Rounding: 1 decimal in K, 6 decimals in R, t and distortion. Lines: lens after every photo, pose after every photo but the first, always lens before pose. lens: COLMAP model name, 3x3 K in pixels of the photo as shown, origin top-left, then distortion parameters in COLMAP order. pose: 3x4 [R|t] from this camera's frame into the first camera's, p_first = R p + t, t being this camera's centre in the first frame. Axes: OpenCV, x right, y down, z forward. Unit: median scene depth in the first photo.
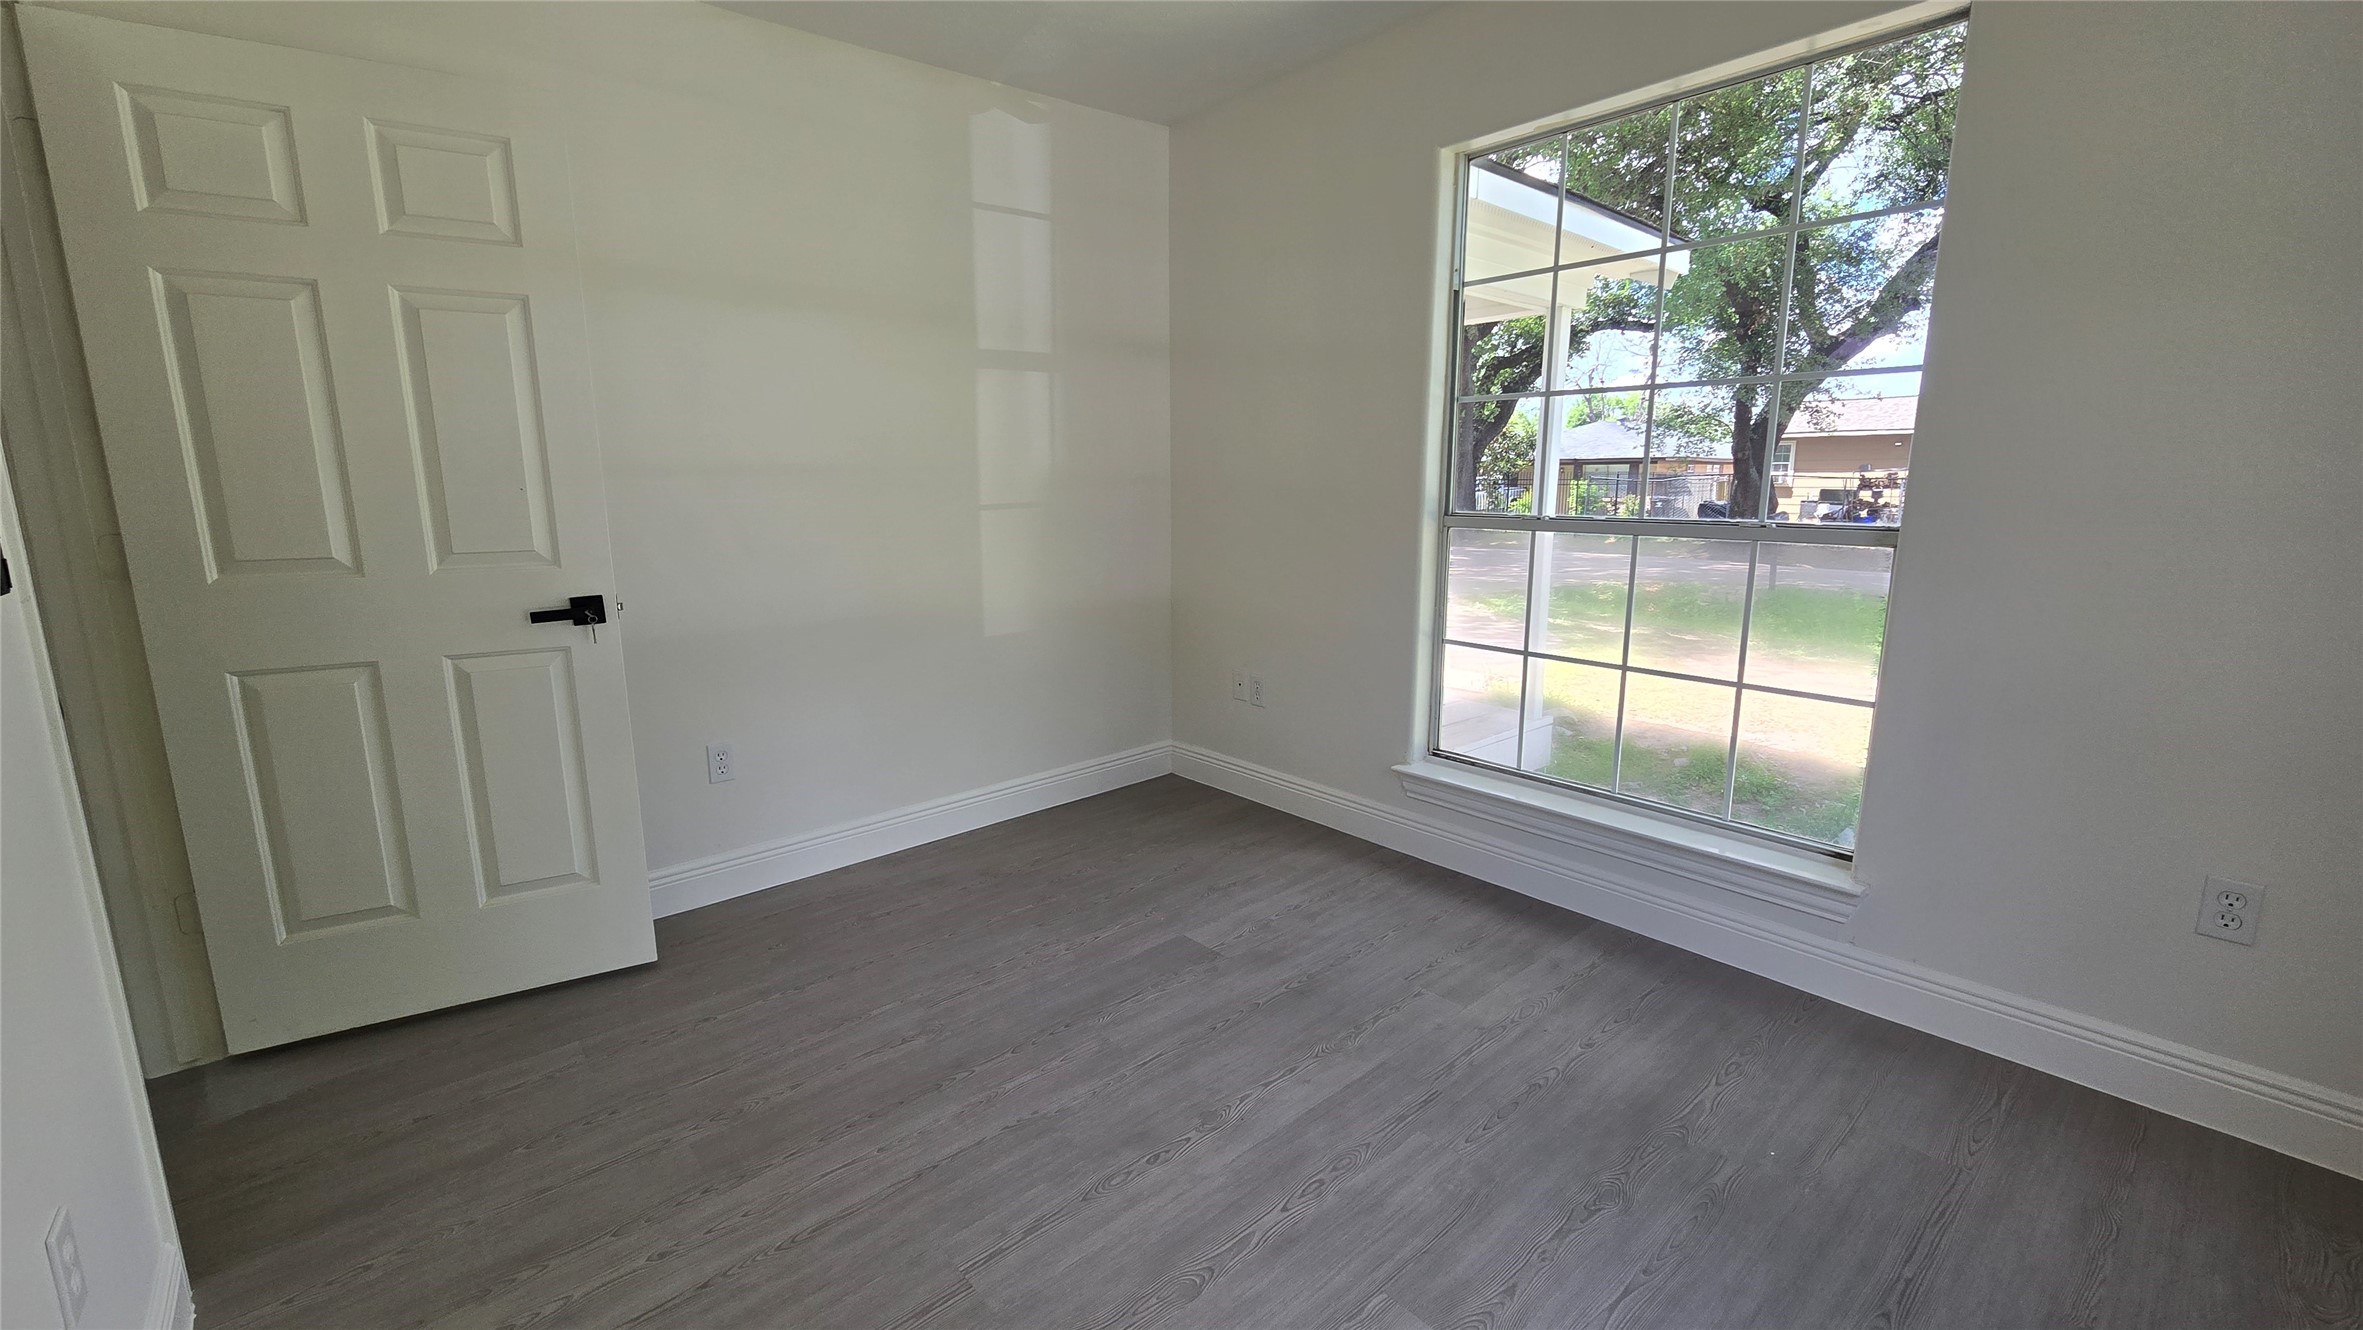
lens RADIAL K [[972.5, 0, 1181.5], [0, 972.5, 660.2], [0, 0, 1]] dist [-0.006253, 0.000473]
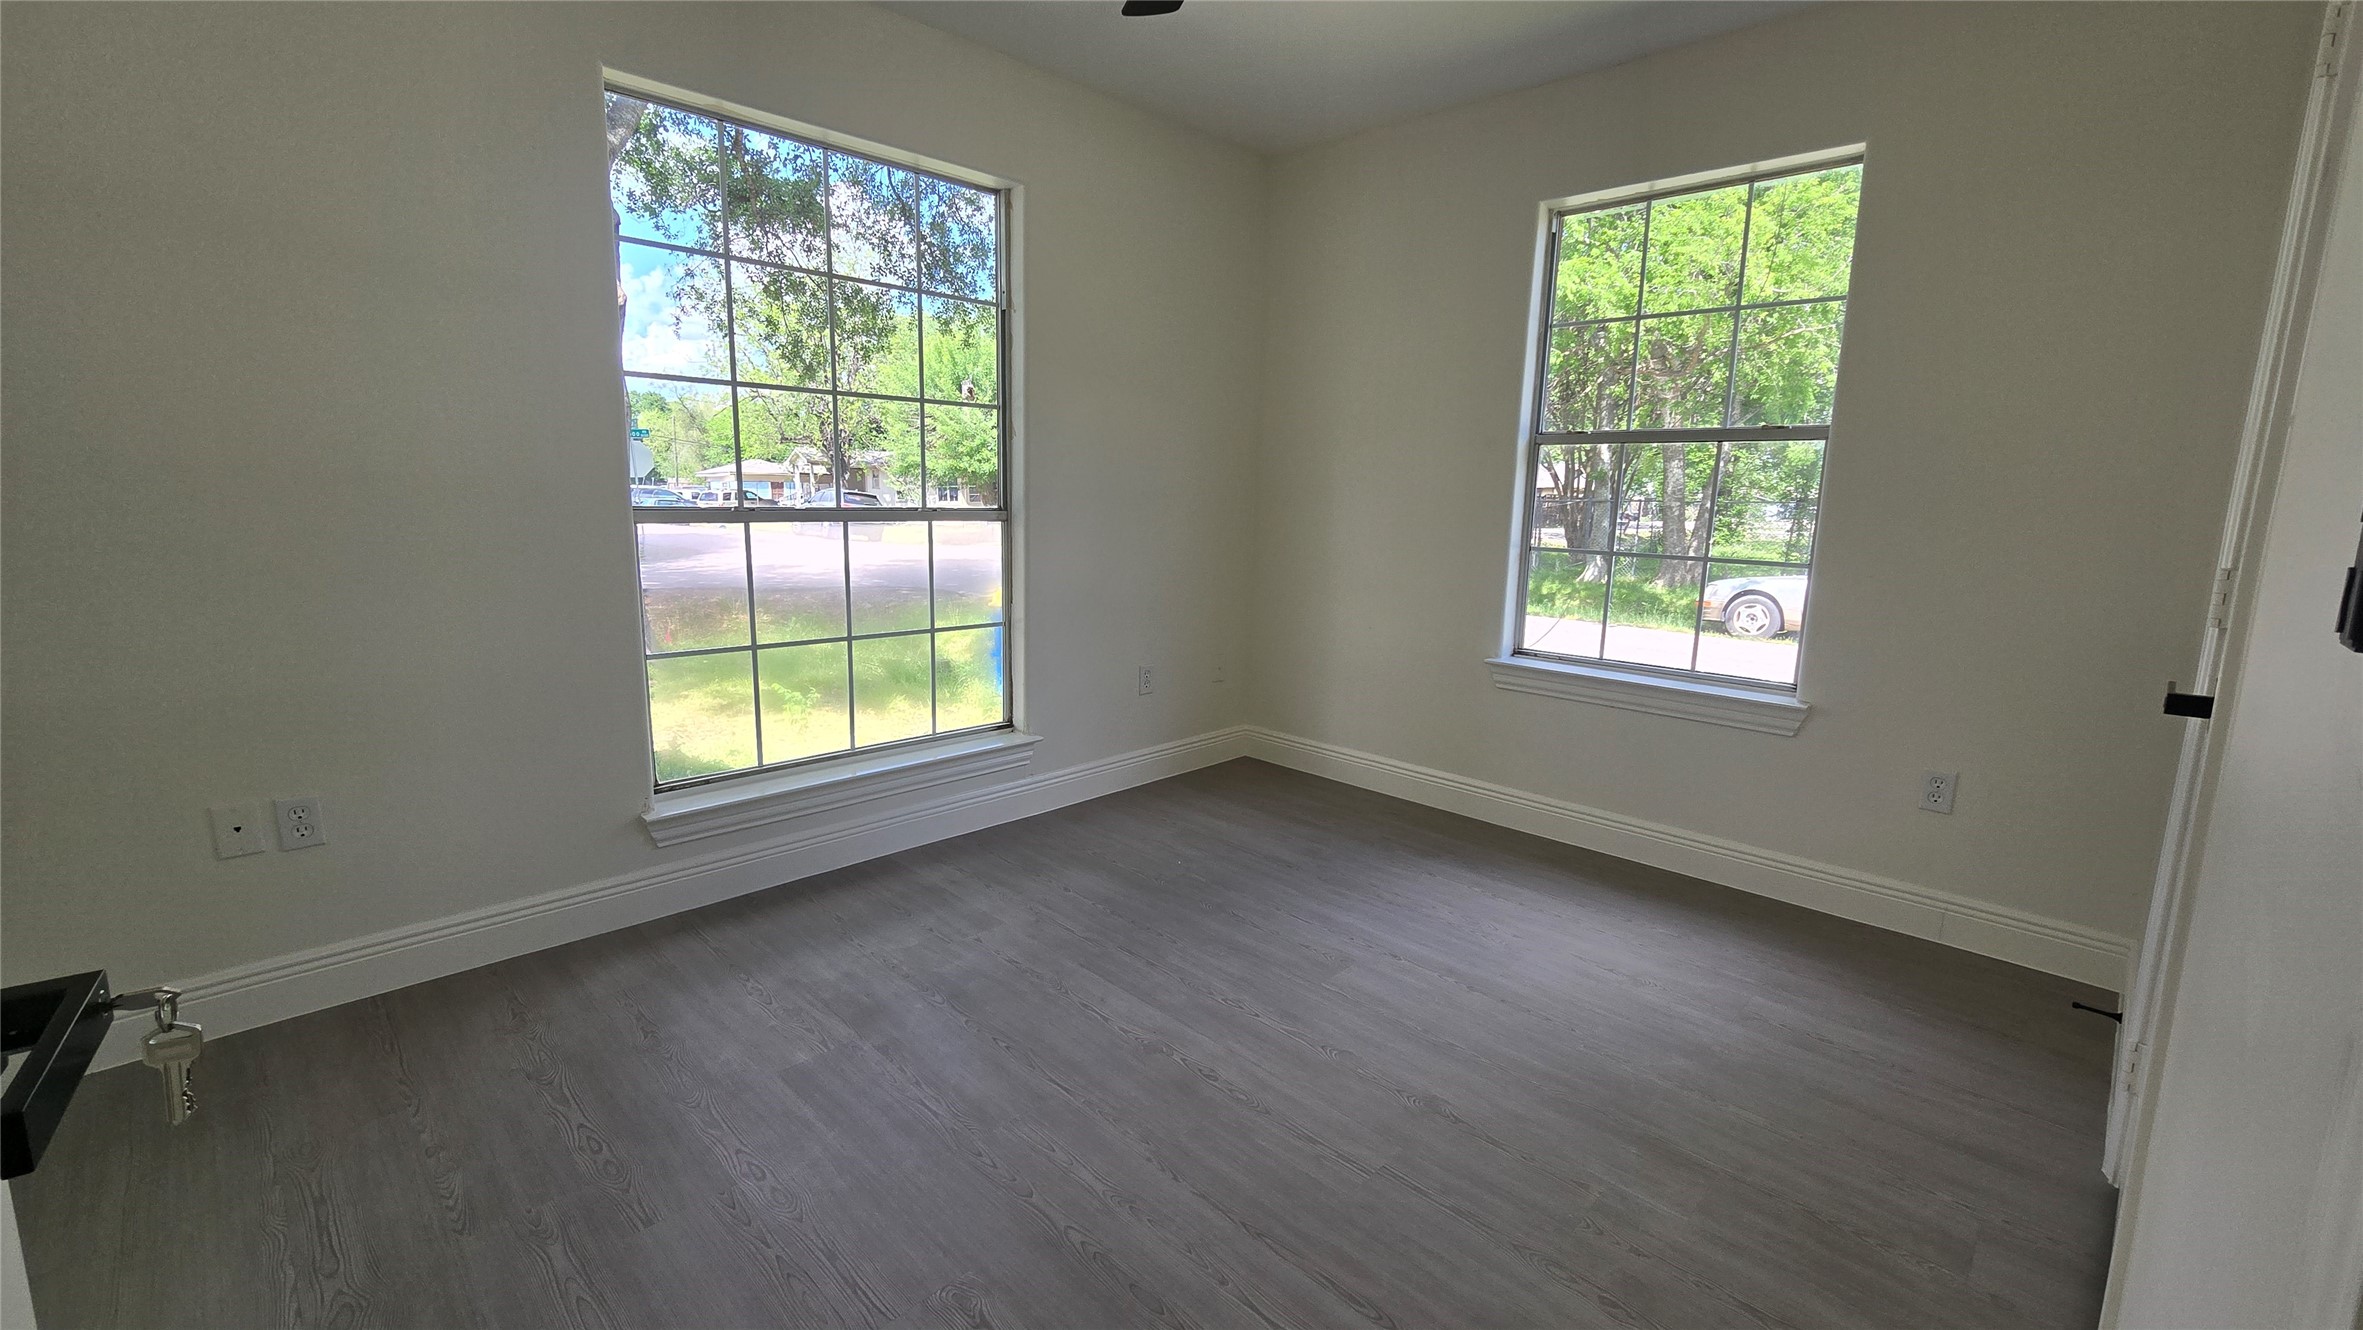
lens RADIAL K [[972.5, 0, 1194.7], [0, 972.5, 651.0], [0, 0, 1]] dist [-0.006253, 0.000473]
pose [[-0.090559, -0.155334, 0.983702, -0.763750], [0.170792, 0.970705, 0.169005, -0.109261], [-0.981137, 0.183313, -0.061376, 0.731339]]
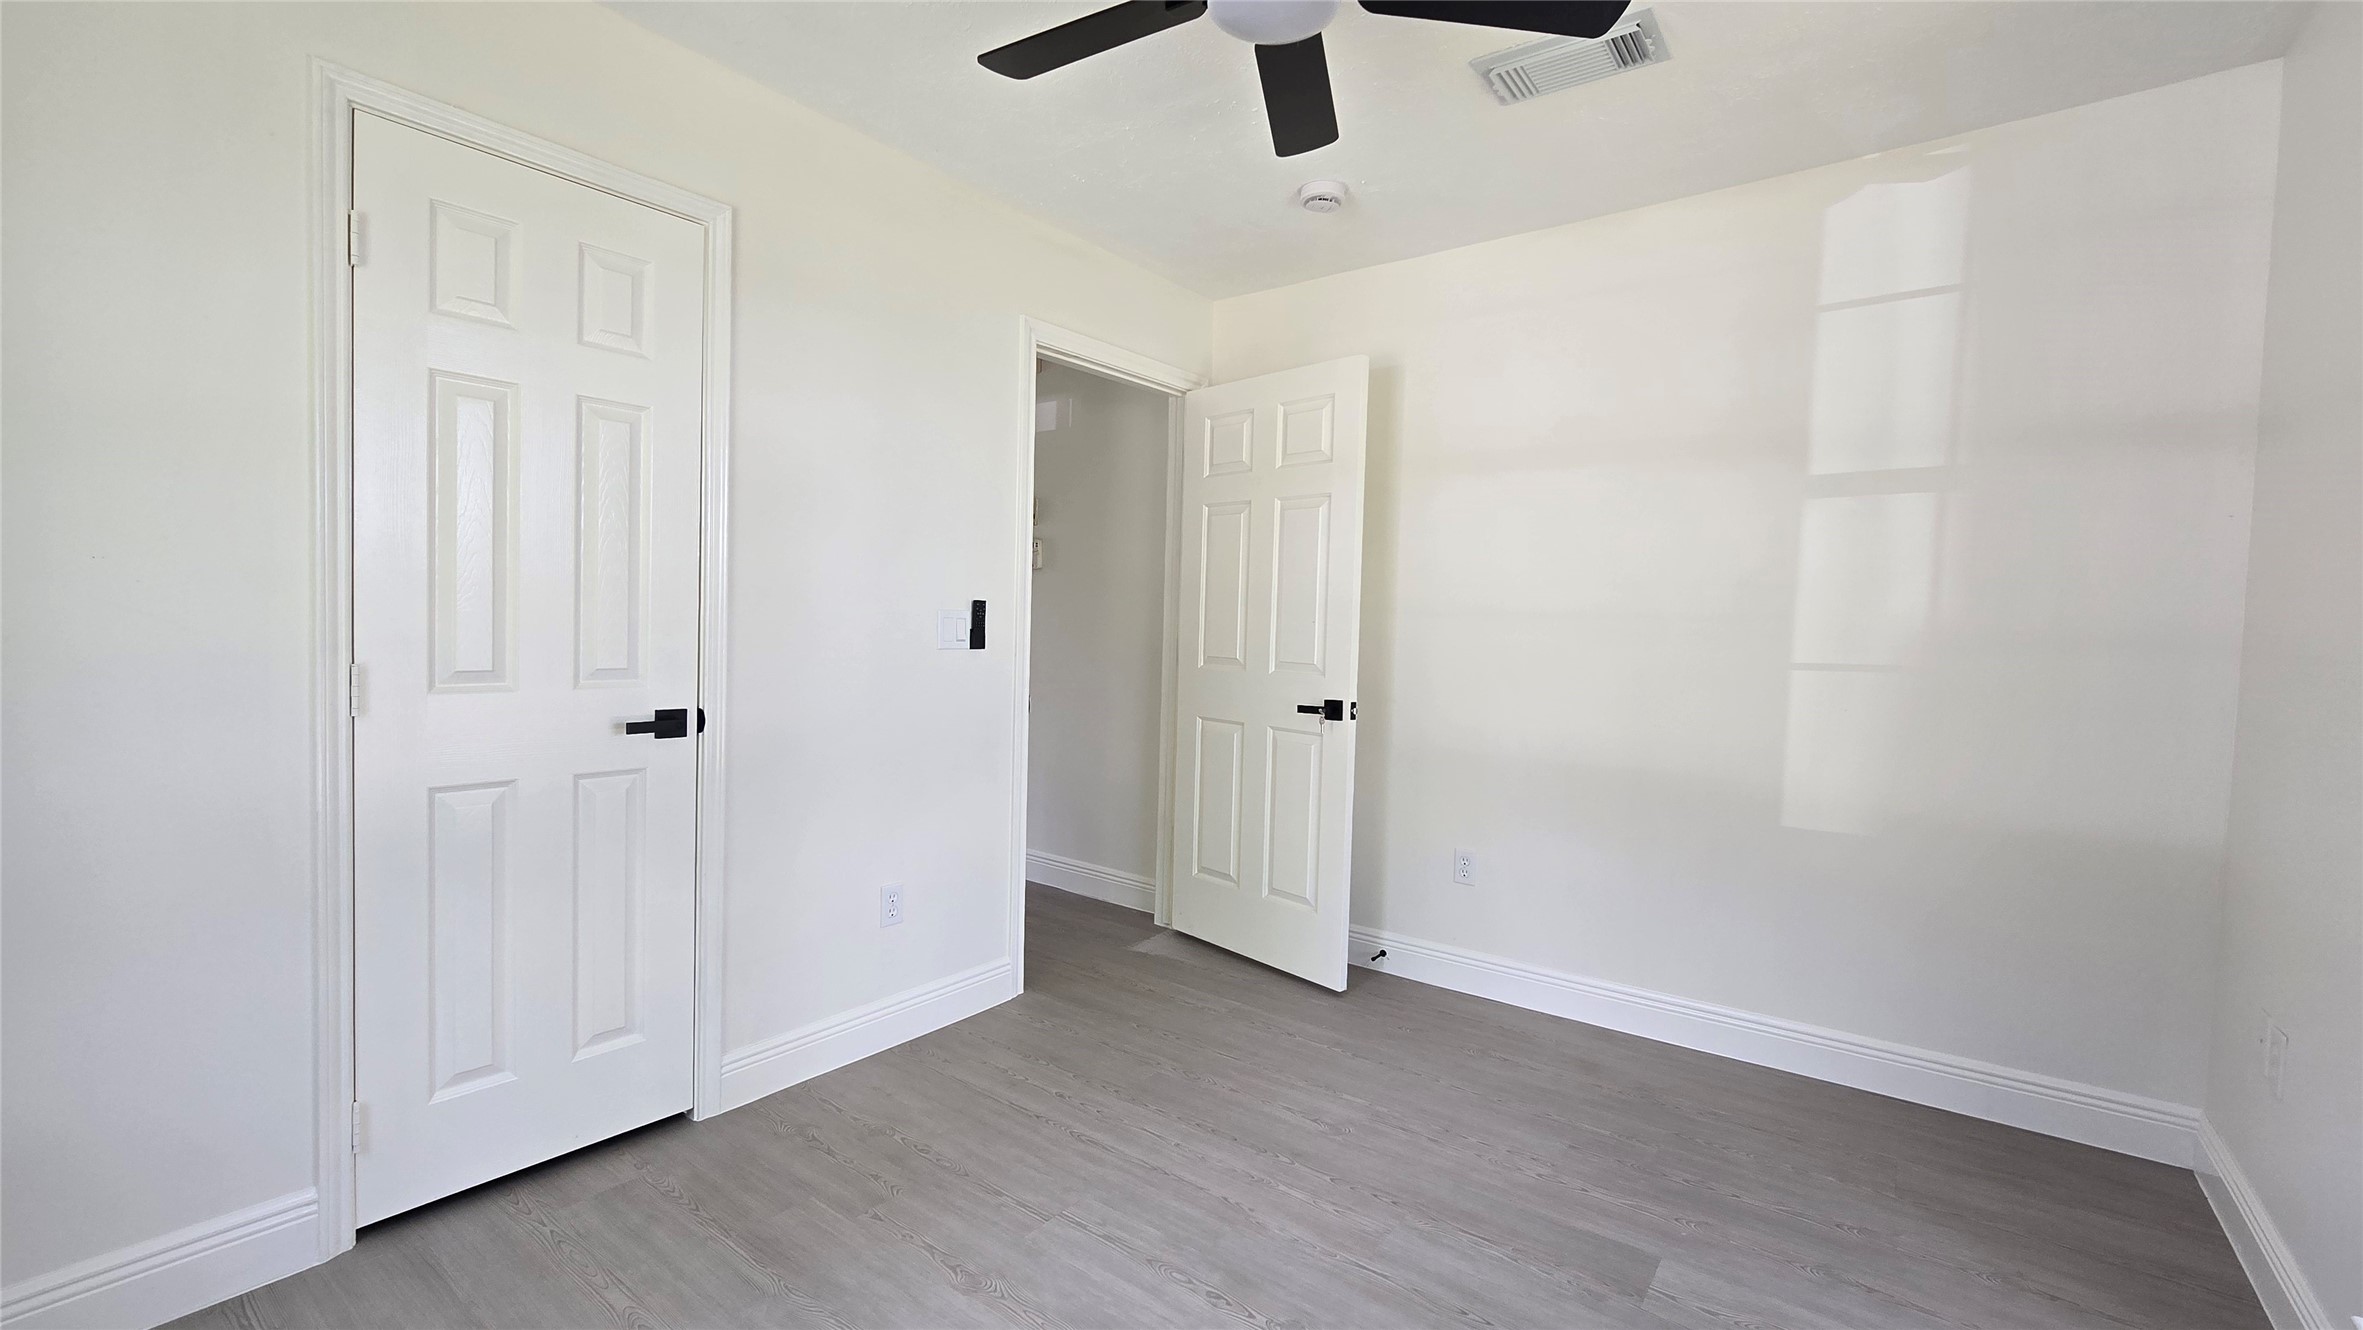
lens RADIAL K [[972.5, 0, 1184.4], [0, 972.5, 660.0], [0, 0, 1]] dist [-0.006253, 0.000473]
pose [[0.205217, 0.052166, -0.977325, 0.648360], [-0.212074, 0.977224, 0.007630, -0.081867], [0.955464, 0.205699, 0.211606, 0.464684]]
